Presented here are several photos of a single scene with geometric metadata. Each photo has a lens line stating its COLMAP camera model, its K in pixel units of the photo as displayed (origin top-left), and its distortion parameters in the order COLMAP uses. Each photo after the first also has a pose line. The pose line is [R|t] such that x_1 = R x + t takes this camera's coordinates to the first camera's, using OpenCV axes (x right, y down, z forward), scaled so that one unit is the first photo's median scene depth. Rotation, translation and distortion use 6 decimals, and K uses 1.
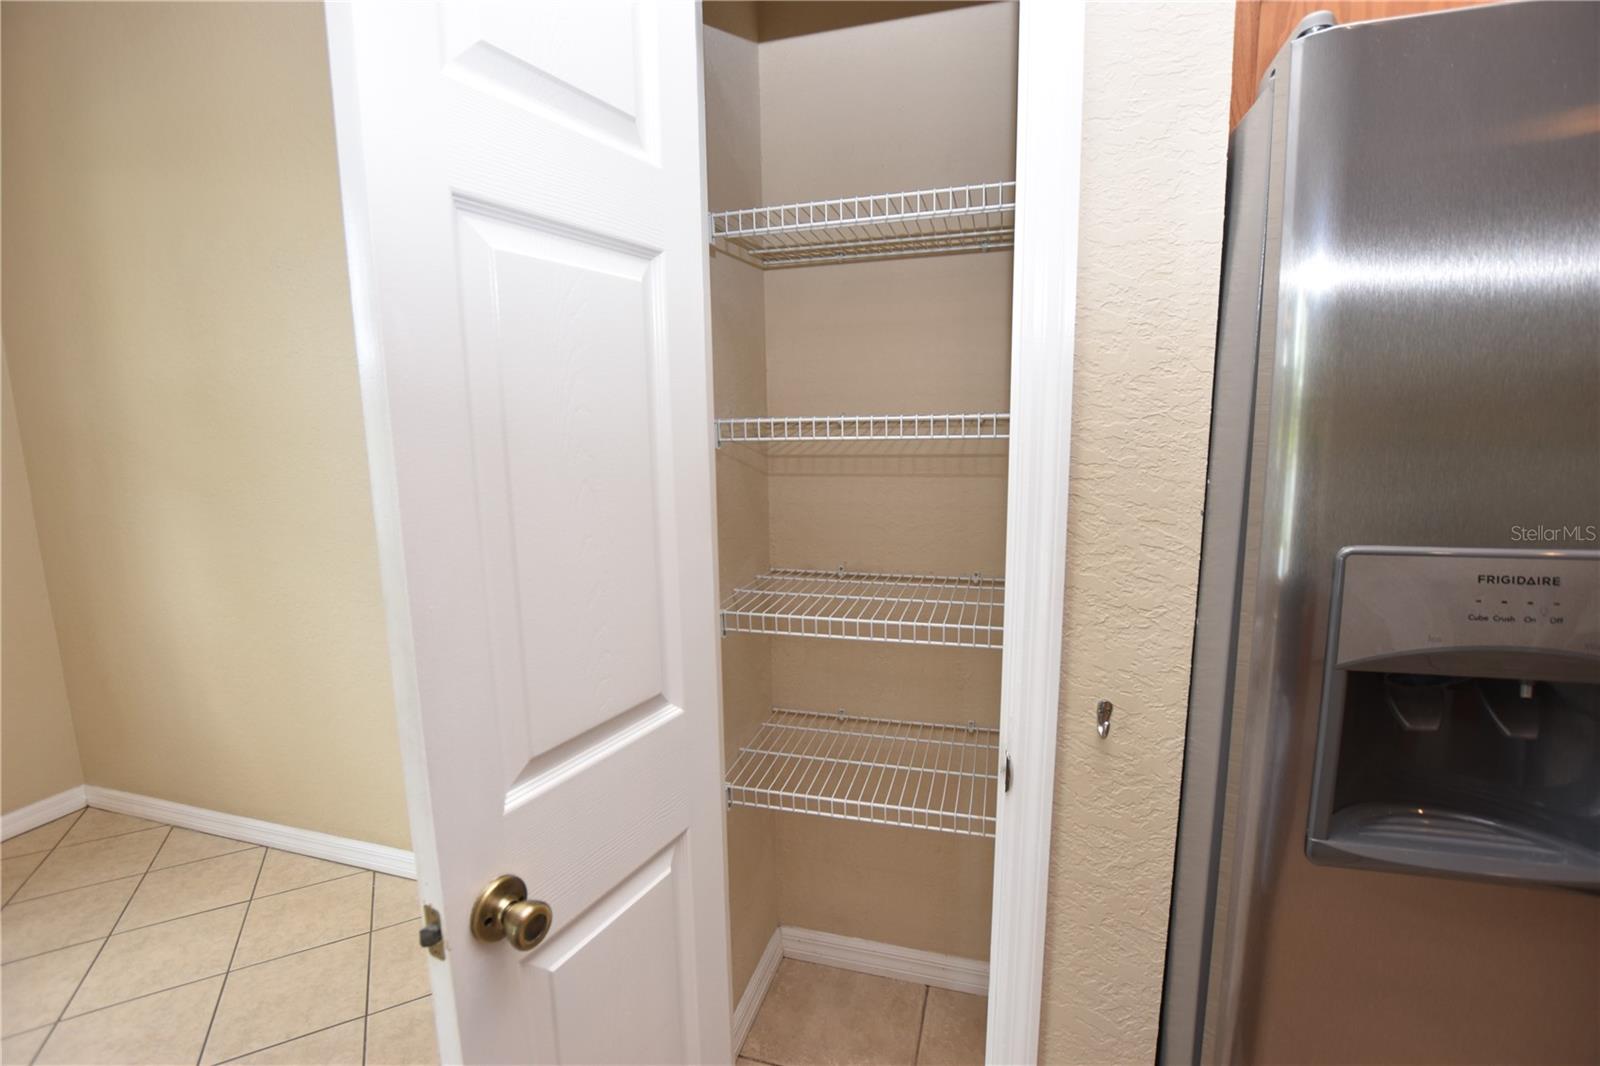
lens RADIAL K [[712.8, 0, 794.9], [0, 712.8, 535.4], [0, 0, 1]] dist [-0.035511, 0.007827]
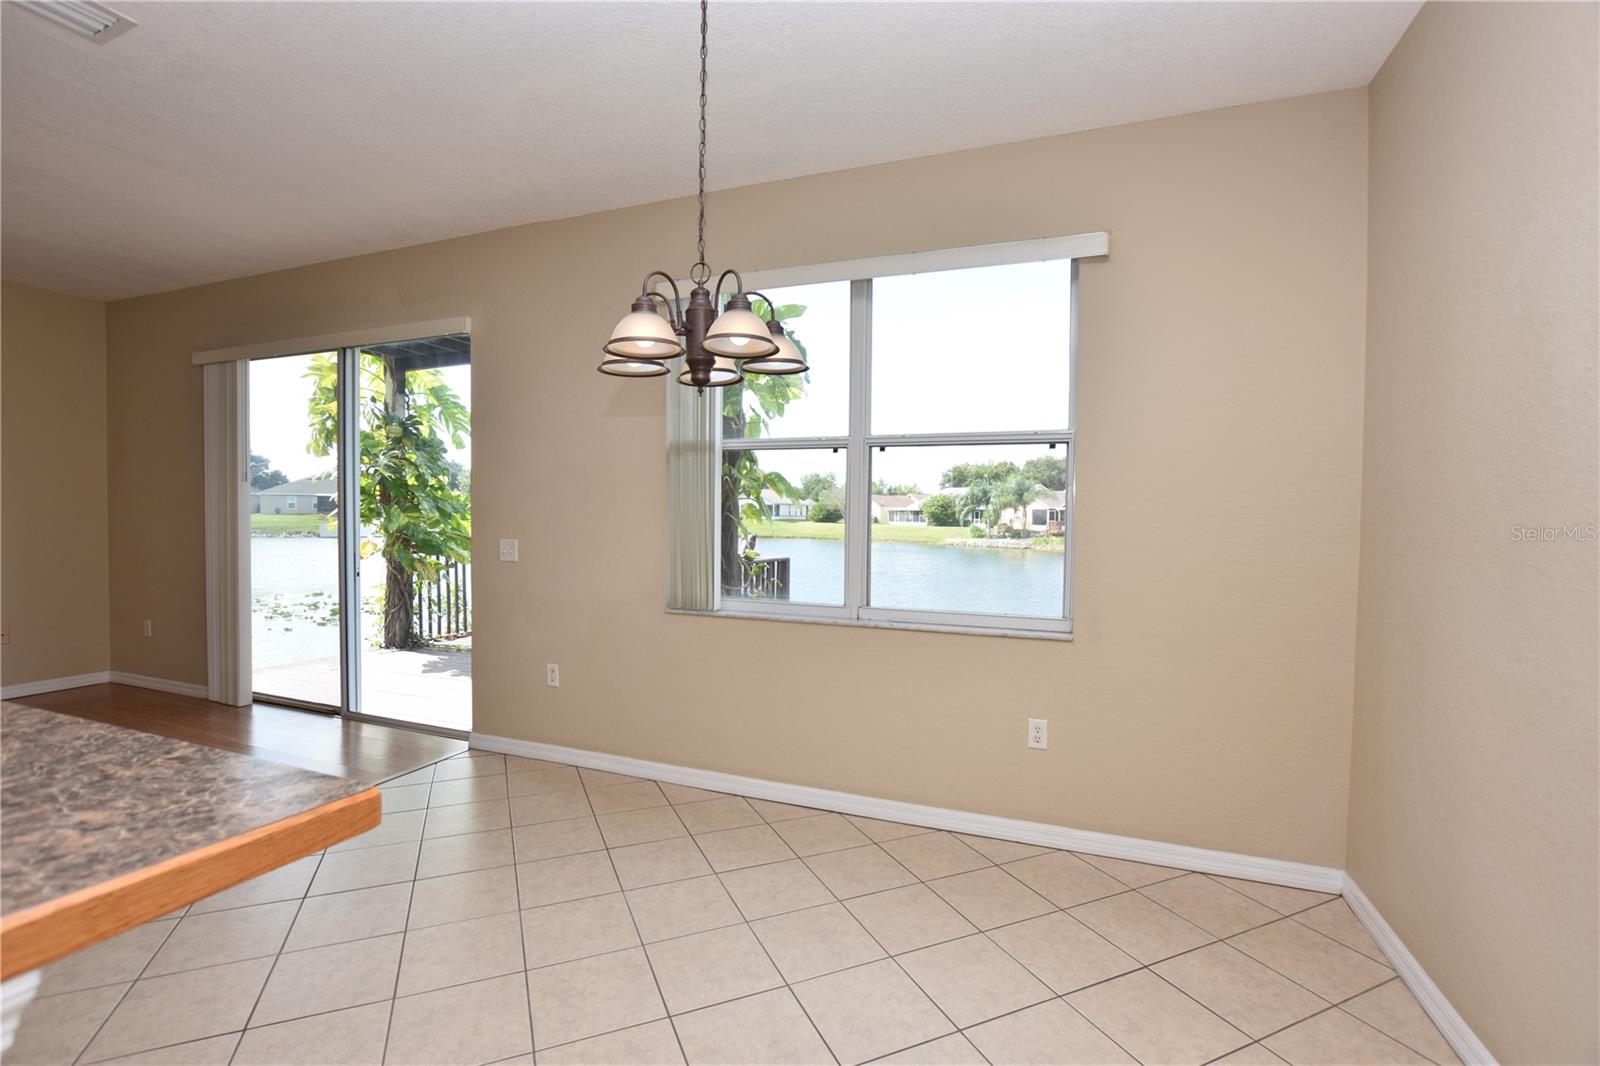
lens RADIAL K [[712.8, 0, 794.9], [0, 712.8, 535.4], [0, 0, 1]] dist [-0.035511, 0.007827]
pose [[-0.072435, 0.039940, -0.996573, -0.180740], [-0.167893, 0.984451, 0.051657, -0.027520], [0.983141, 0.171059, -0.064603, 0.787104]]
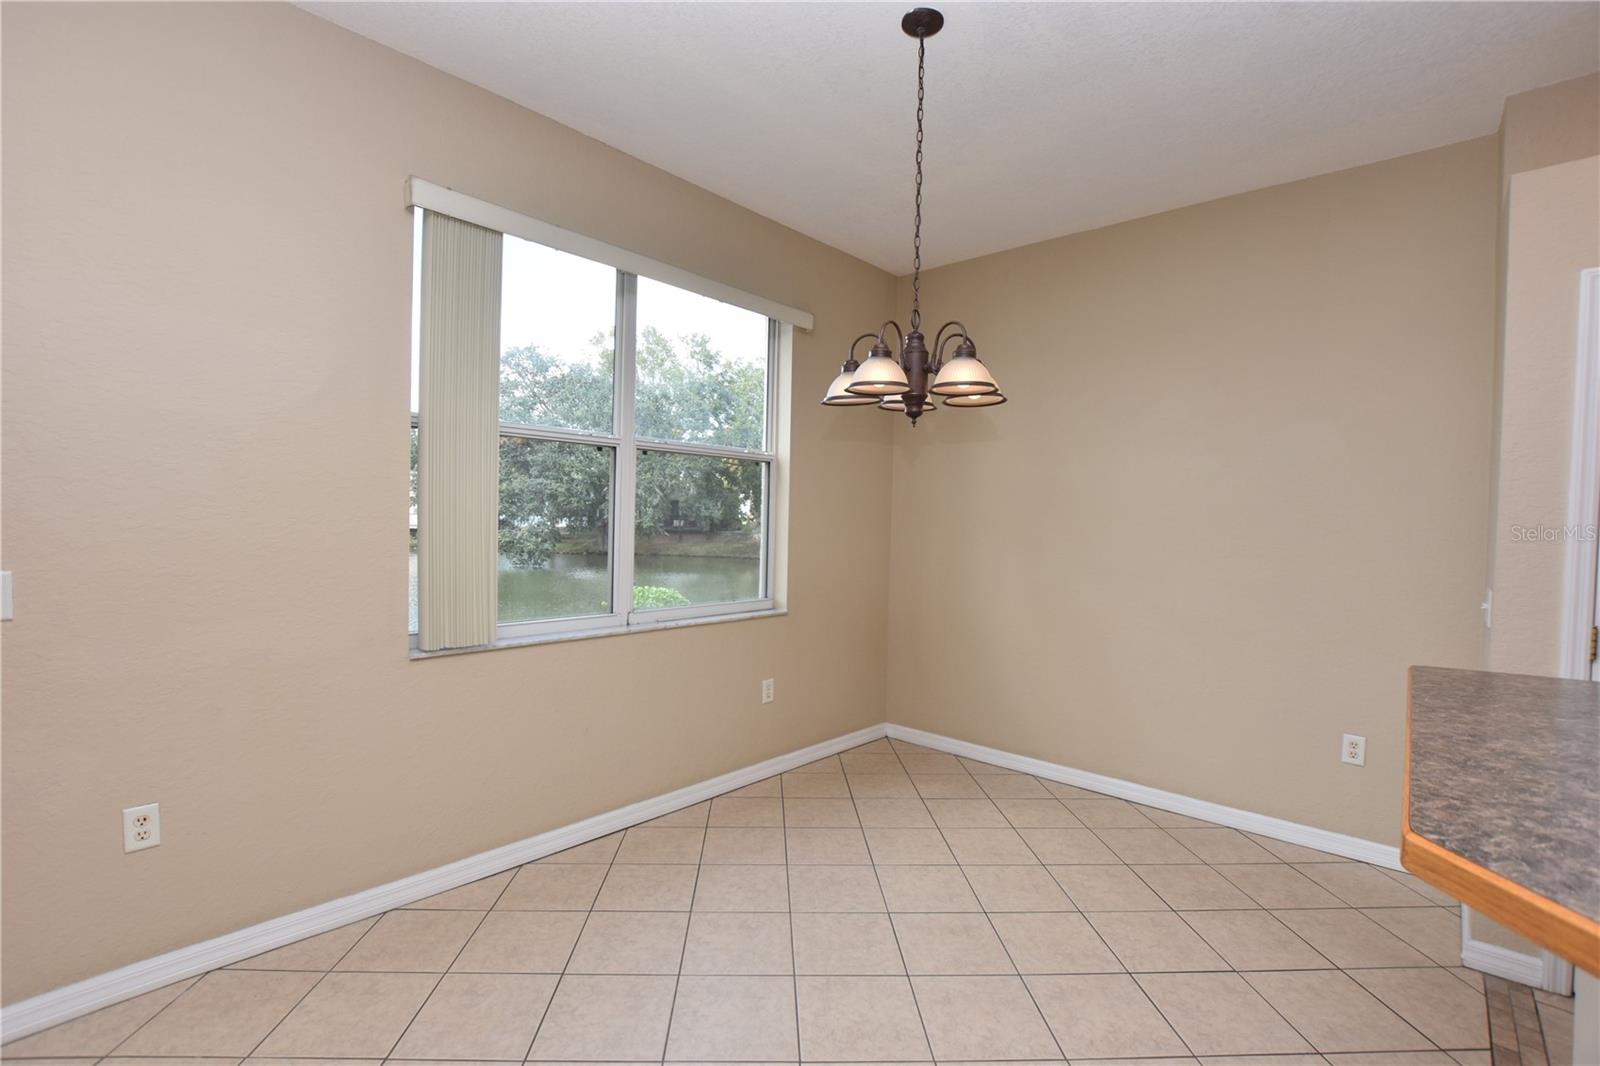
lens RADIAL K [[716.1, 0, 793.0], [0, 716.1, 532.2], [0, 0, 1]] dist [-0.027321, 0.001141]
pose [[0.901285, 0.044943, -0.430889, -1.489142], [-0.103511, 0.988137, -0.113447, 0.368024], [0.420679, 0.146849, 0.895246, -1.822710]]
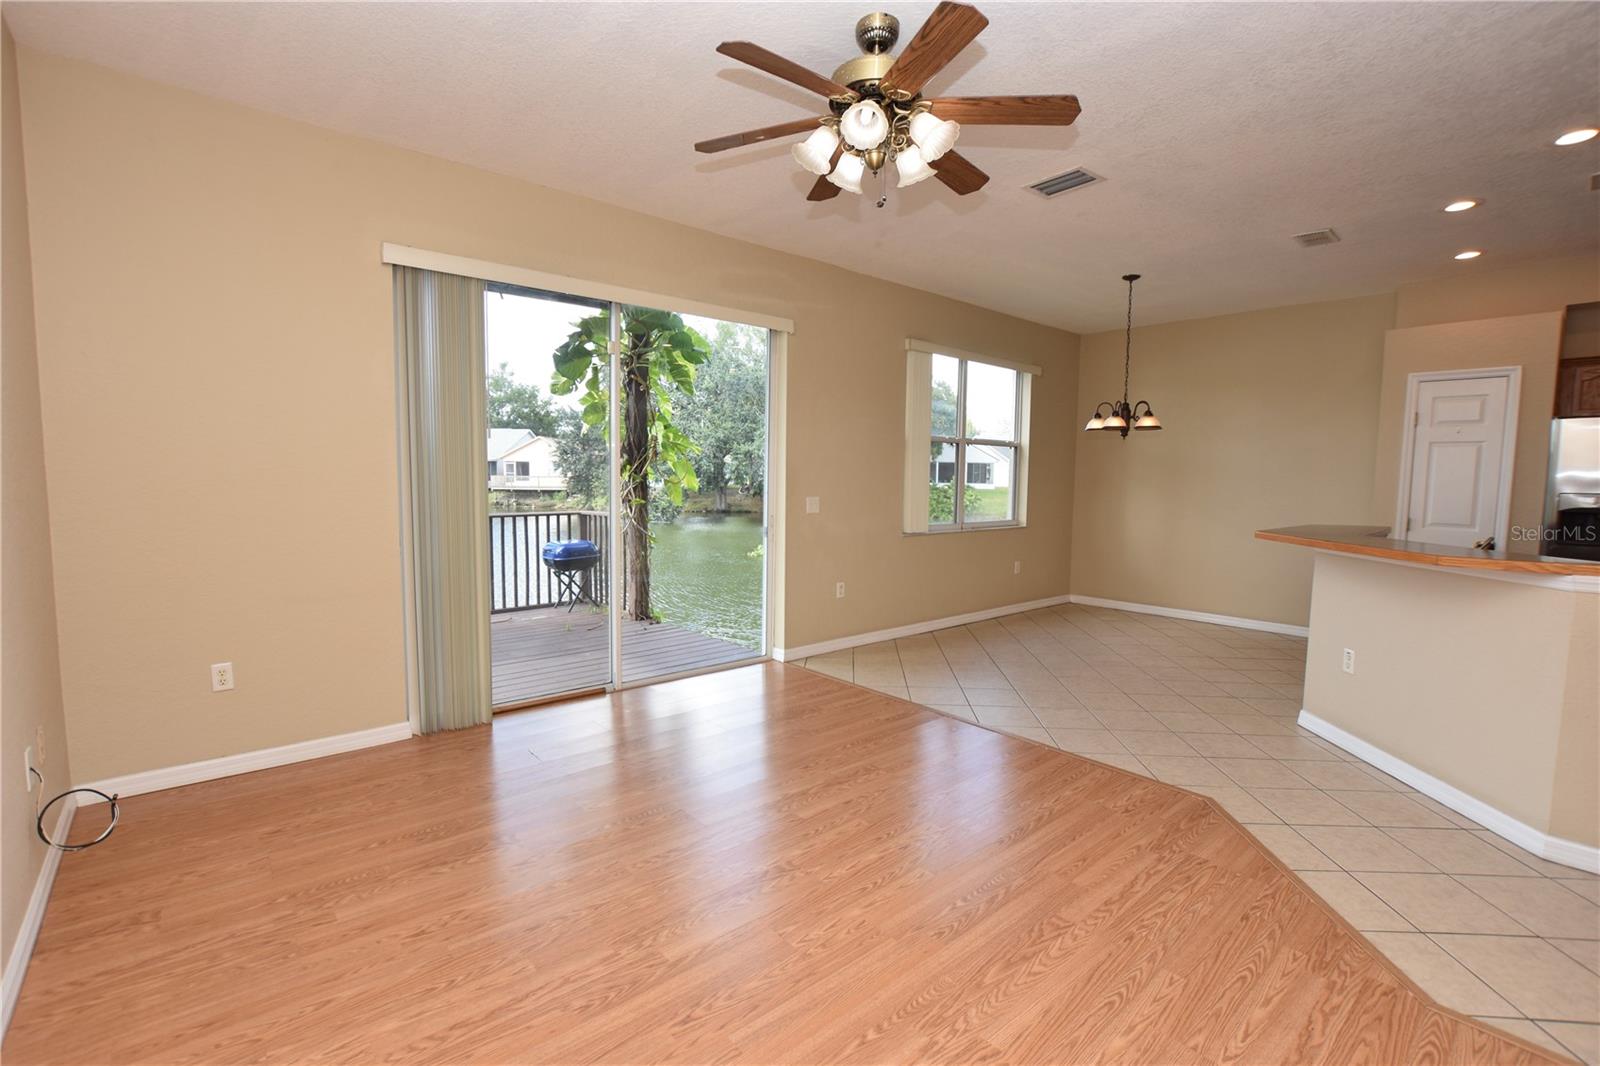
lens RADIAL K [[716.1, 0, 793.0], [0, 716.1, 532.2], [0, 0, 1]] dist [-0.027321, 0.001141]
pose [[0.844903, 0.067277, -0.530672, -1.293075], [-0.107098, 0.993248, -0.044594, 1.016384], [0.524089, 0.094511, 0.846403, -5.839857]]
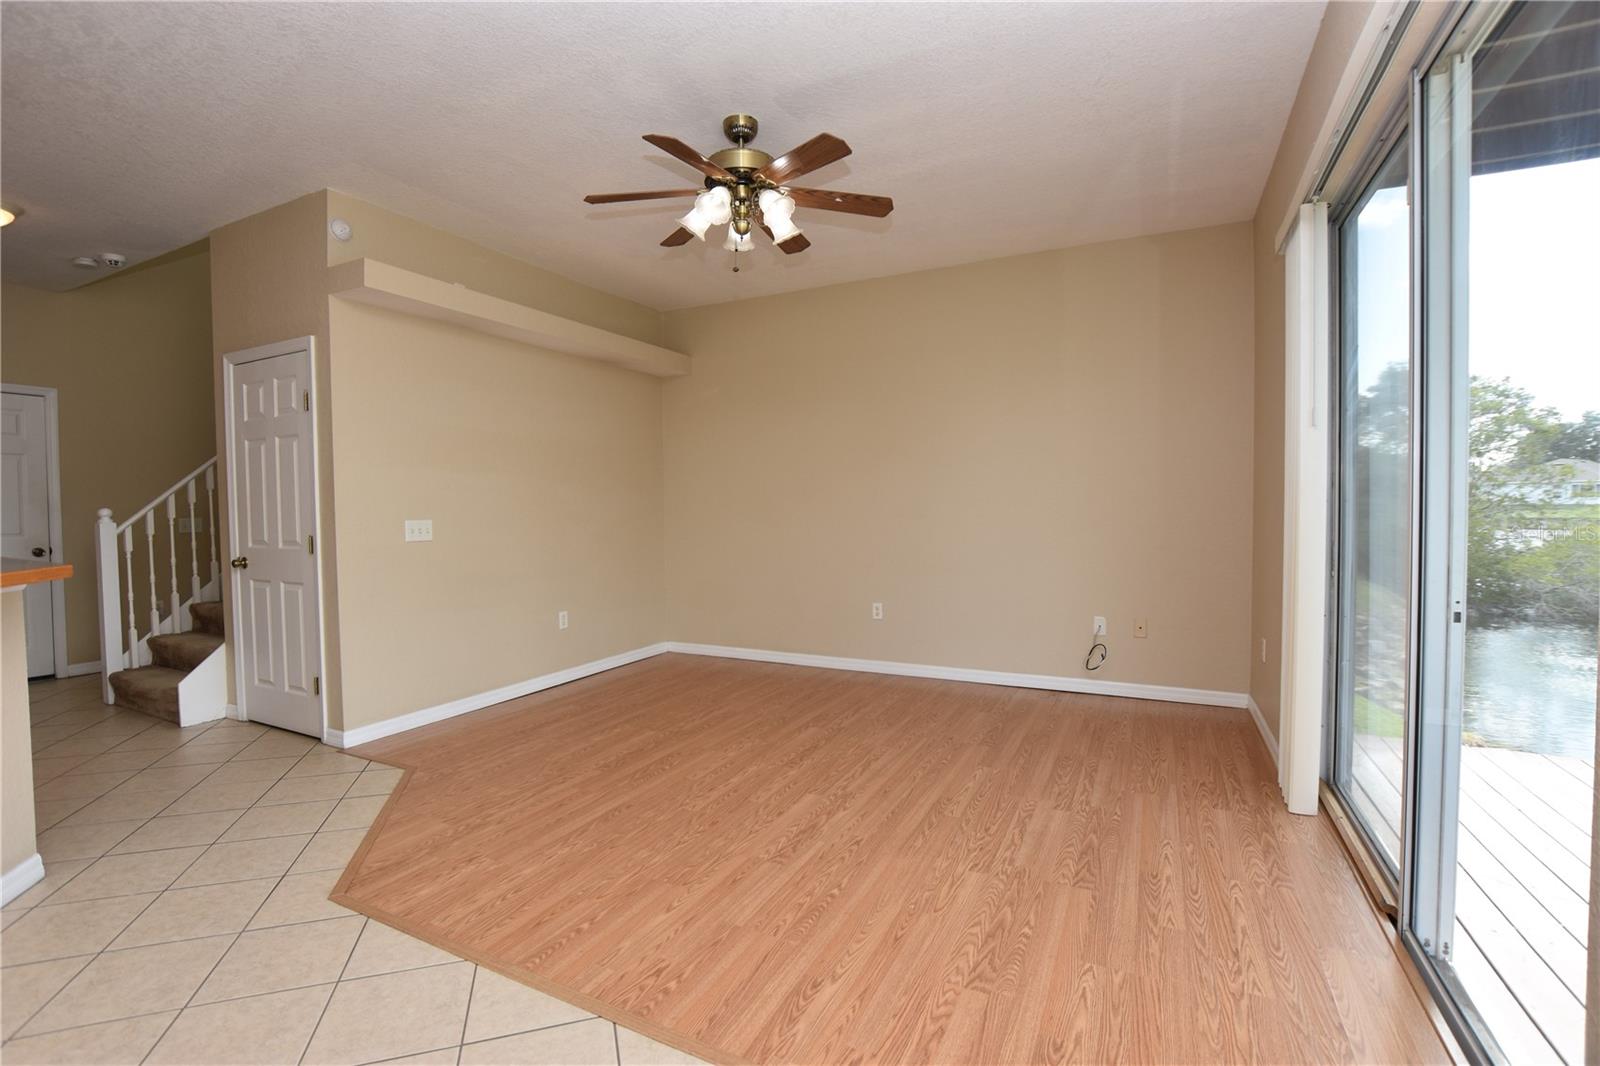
lens RADIAL K [[712.8, 0, 794.9], [0, 712.8, 535.4], [0, 0, 1]] dist [-0.035511, 0.007827]
pose [[-0.985158, 0.015580, 0.170942, -3.263994], [0.048634, 0.980399, 0.190927, 0.299934], [-0.164617, 0.196407, -0.966605, -0.292718]]
